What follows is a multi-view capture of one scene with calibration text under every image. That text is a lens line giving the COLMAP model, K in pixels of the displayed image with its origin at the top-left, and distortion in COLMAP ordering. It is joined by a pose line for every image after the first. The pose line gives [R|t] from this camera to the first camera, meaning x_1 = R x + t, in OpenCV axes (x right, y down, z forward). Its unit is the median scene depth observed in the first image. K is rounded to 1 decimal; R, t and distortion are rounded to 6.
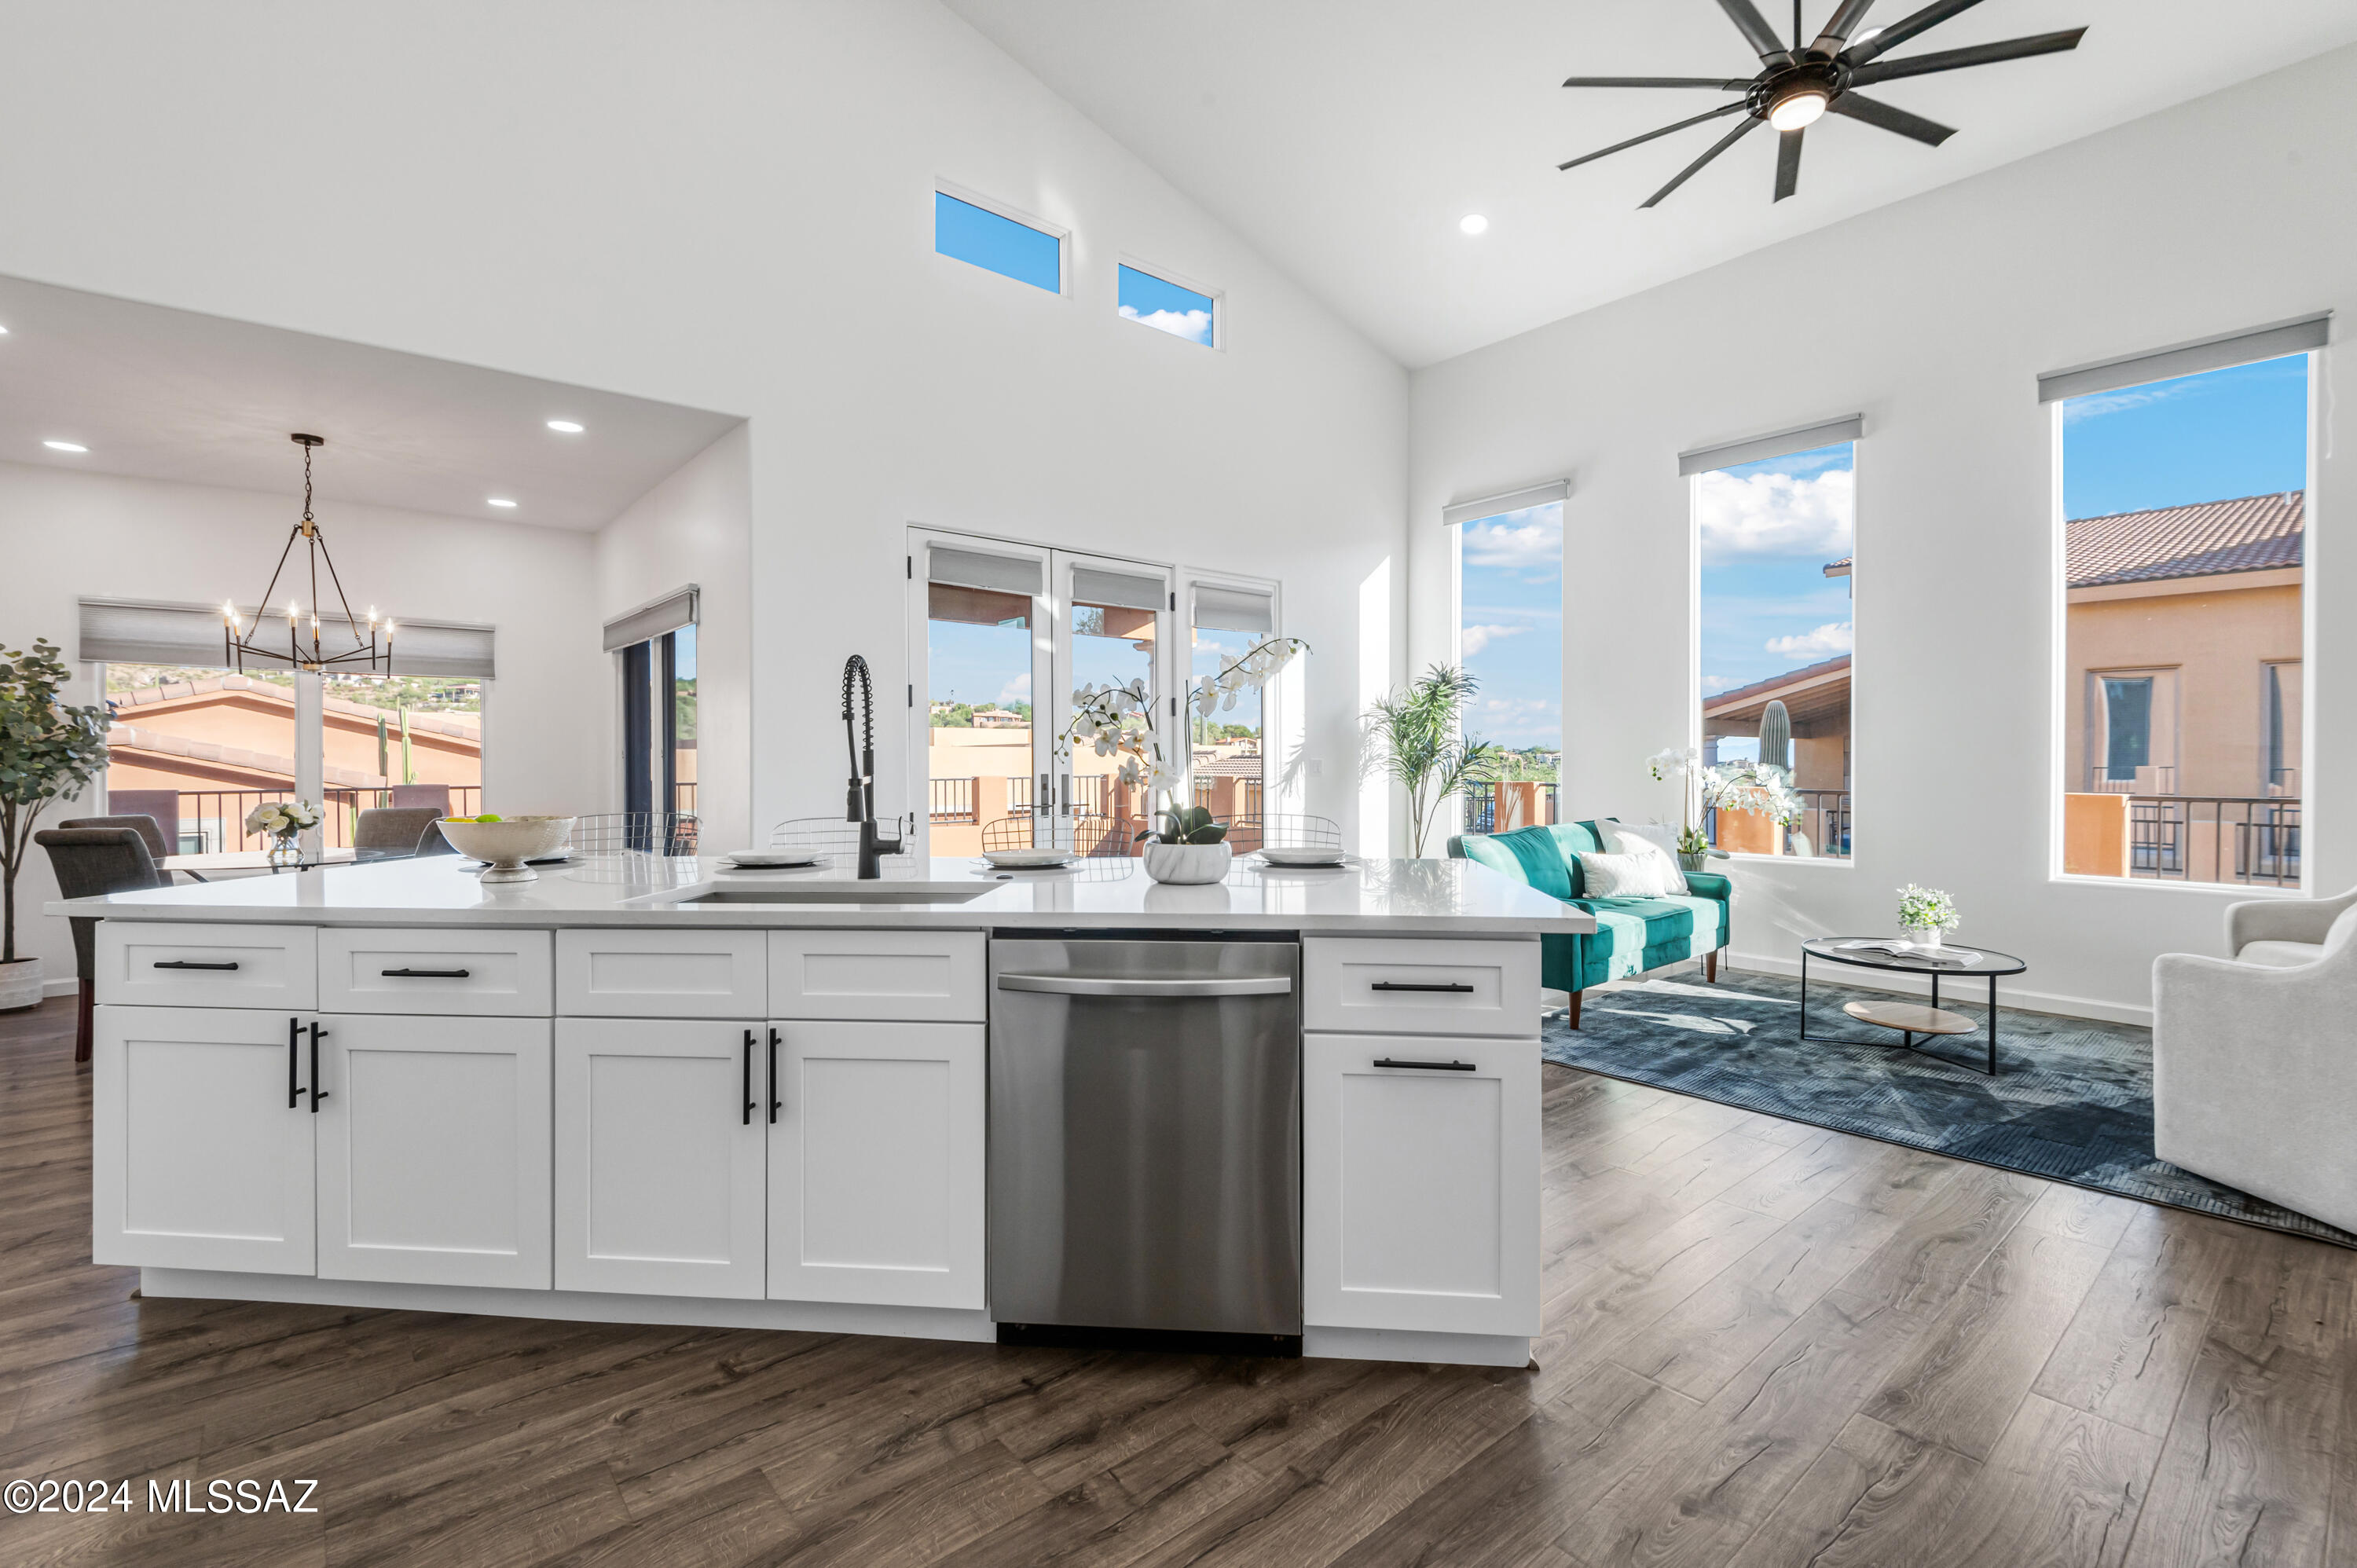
lens RADIAL K [[1056.3, 0, 1175.8], [0, 1056.3, 760.2], [0, 0, 1]] dist [0.001055, -0.000038]
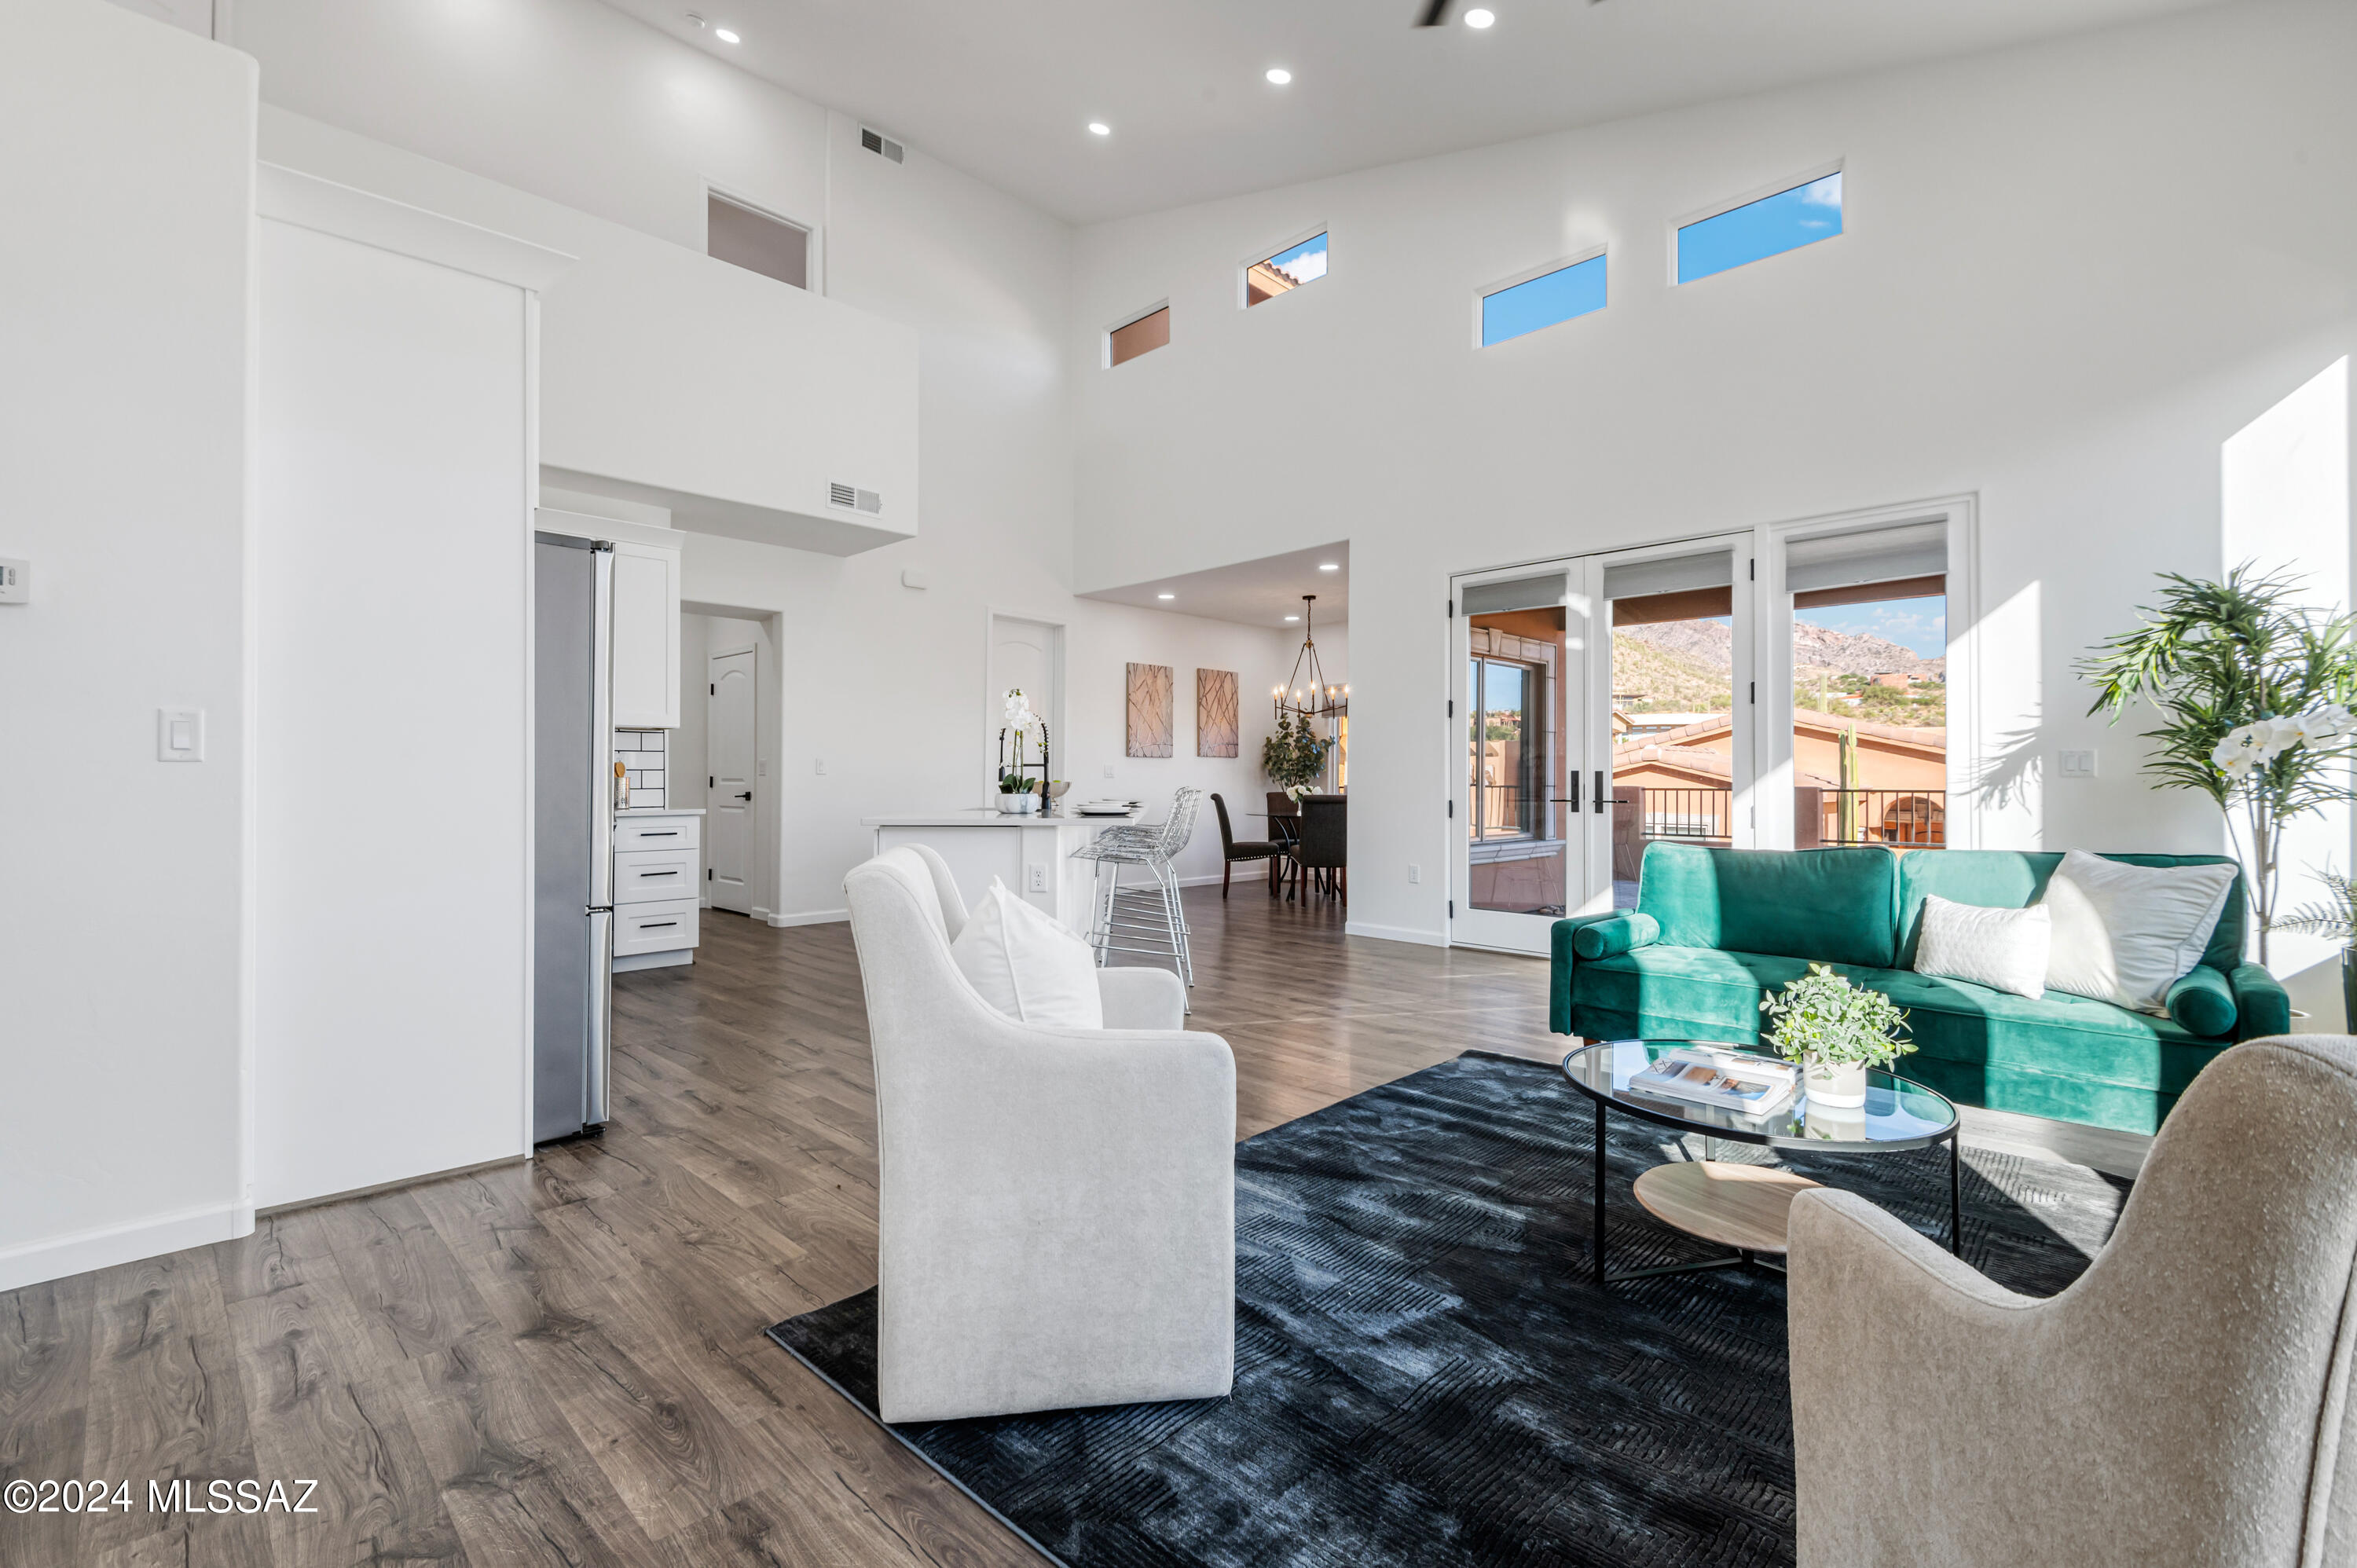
lens RADIAL K [[1056.3, 0, 1175.8], [0, 1056.3, 760.2], [0, 0, 1]] dist [0.001055, -0.000038]
pose [[0.048328, -0.008533, -0.998795, 0.911310], [0.003502, 0.999959, -0.008374, 0.009589], [0.998825, -0.003093, 0.048356, 0.540708]]
